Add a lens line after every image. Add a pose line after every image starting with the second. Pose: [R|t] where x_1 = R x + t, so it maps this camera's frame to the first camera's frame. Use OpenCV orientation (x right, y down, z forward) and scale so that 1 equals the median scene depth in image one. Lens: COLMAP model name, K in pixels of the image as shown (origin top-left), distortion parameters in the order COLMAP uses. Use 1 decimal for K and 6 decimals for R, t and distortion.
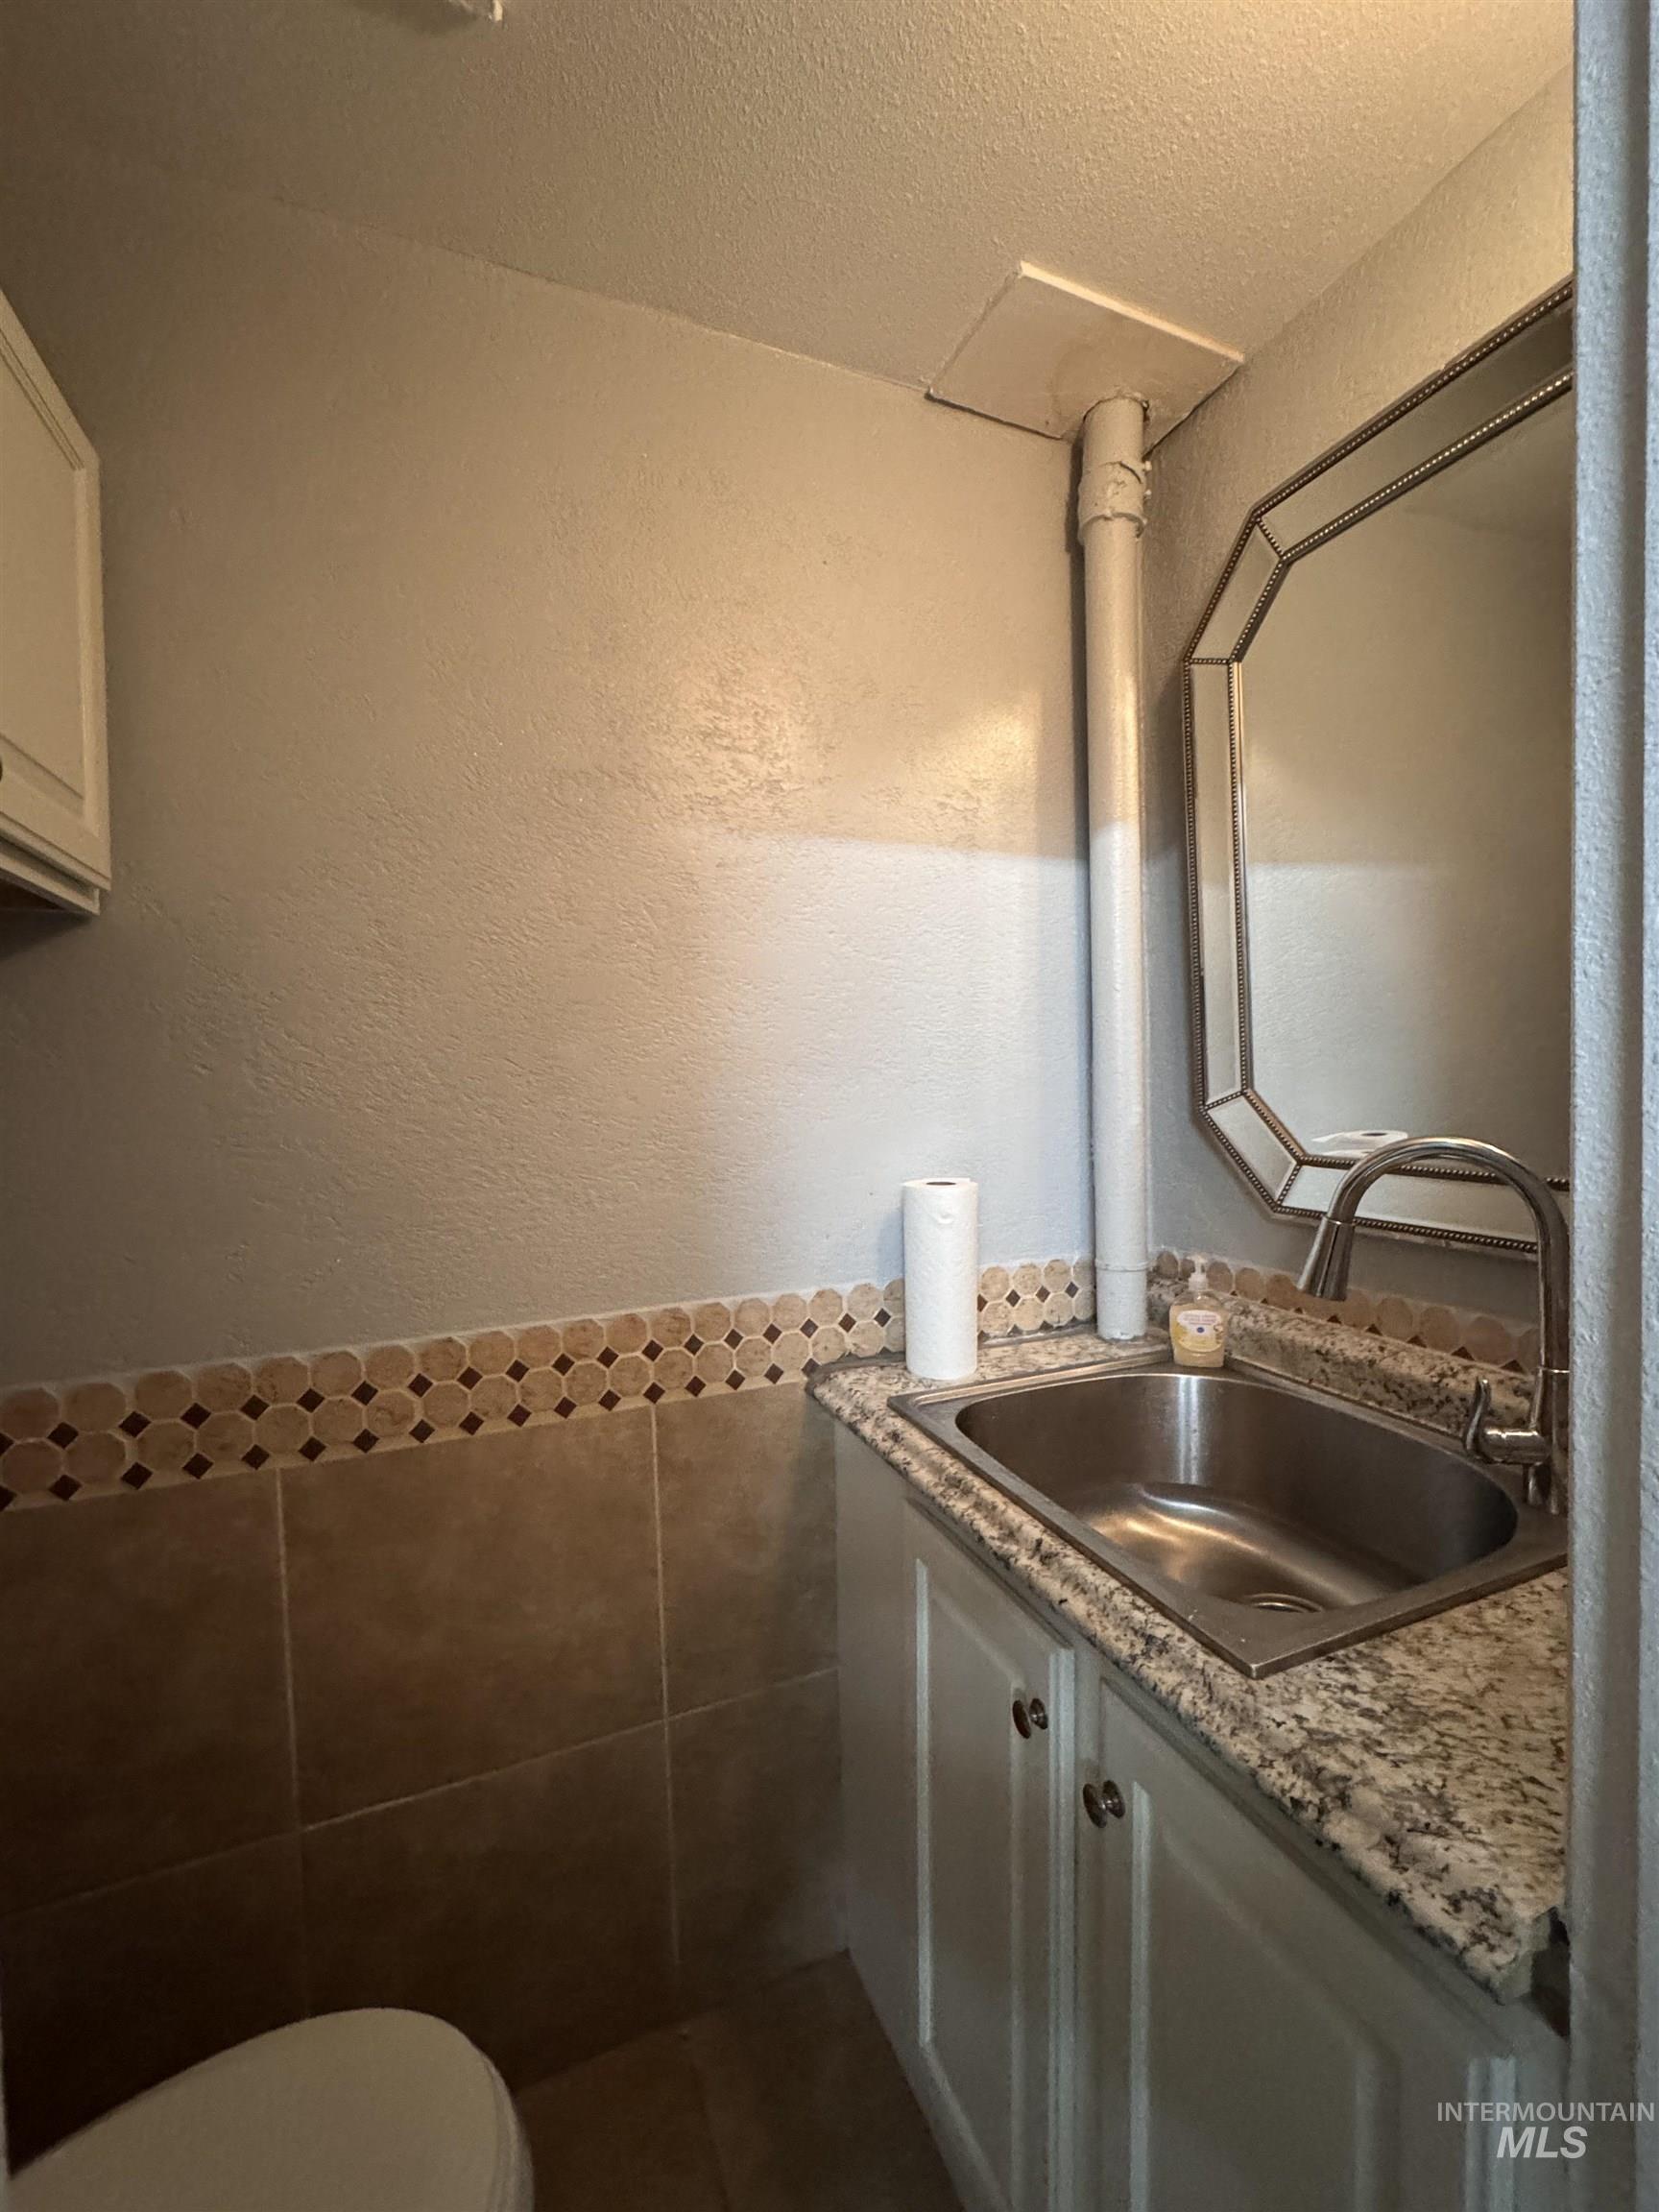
lens RADIAL K [[882.5, 0, 830.6], [0, 882.5, 1105.0], [0, 0, 1]] dist [-0.001666, 0.000391]
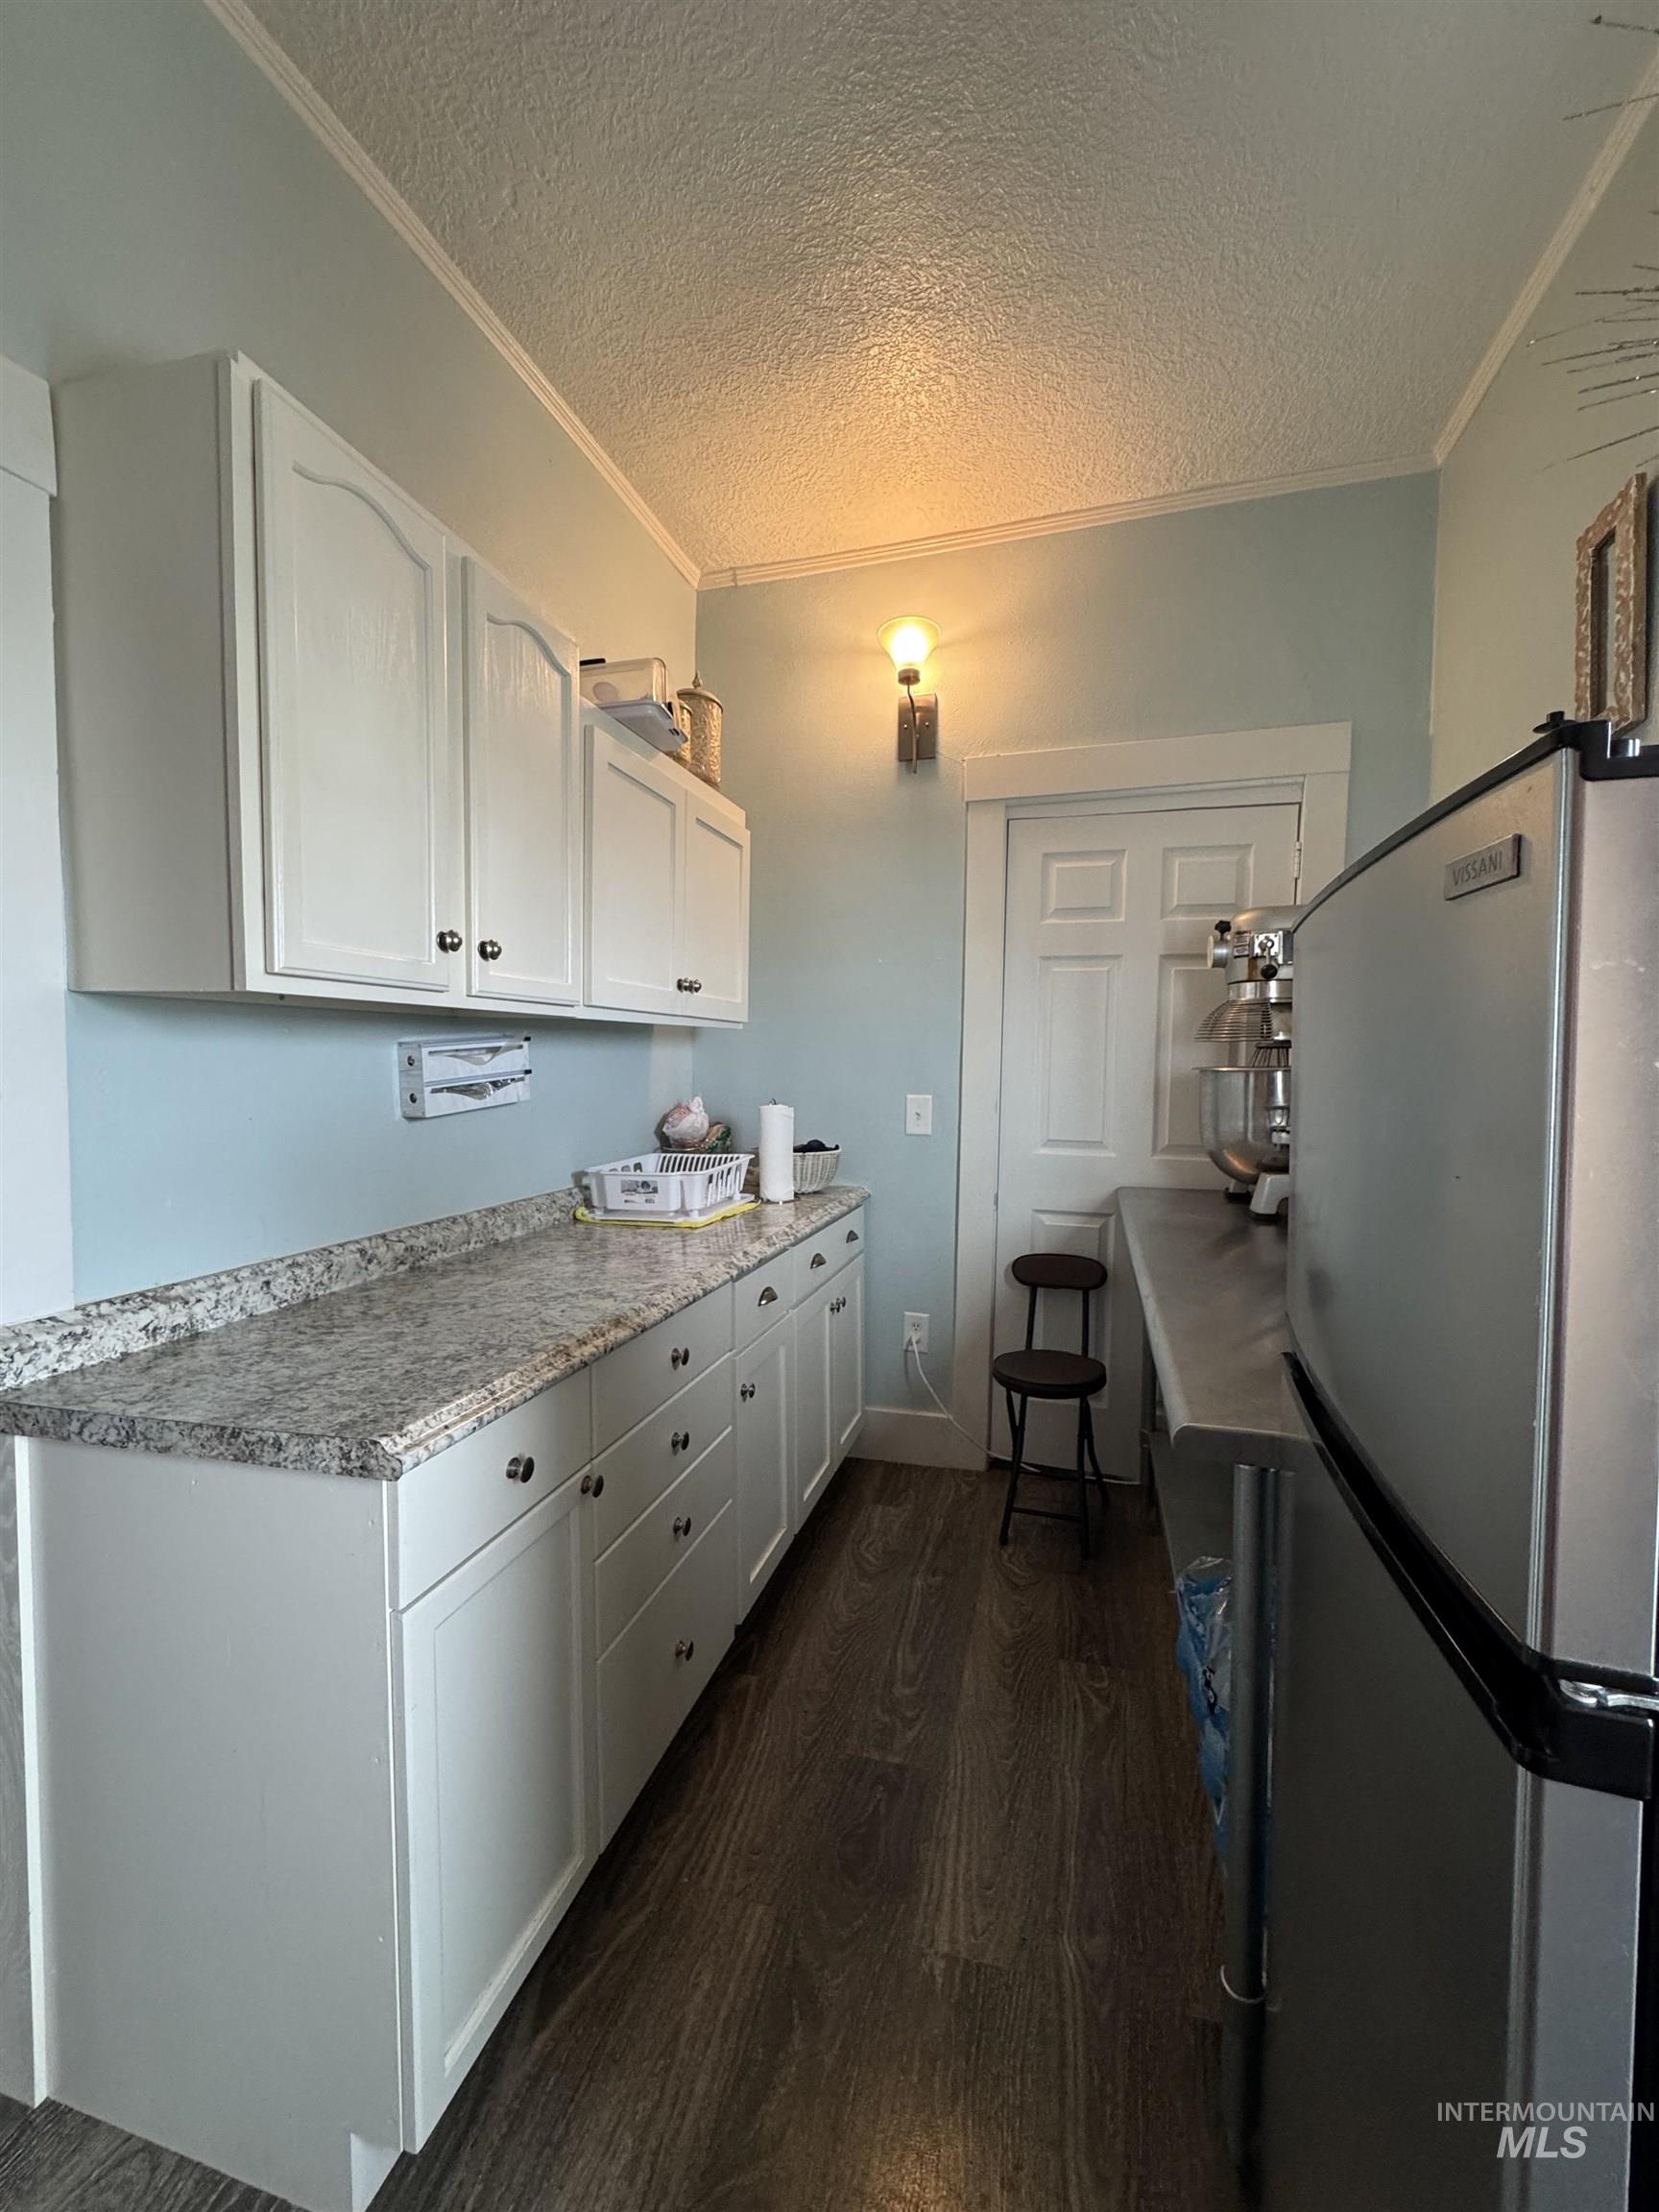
lens RADIAL K [[882.5, 0, 832.1], [0, 882.5, 1110.4], [0, 0, 1]] dist [-0.001666, 0.000391]
pose [[-0.780785, -0.006252, 0.624769, -1.281262], [0.030207, 0.998403, 0.047741, 0.054708], [-0.624070, 0.056147, -0.779349, 2.099062]]
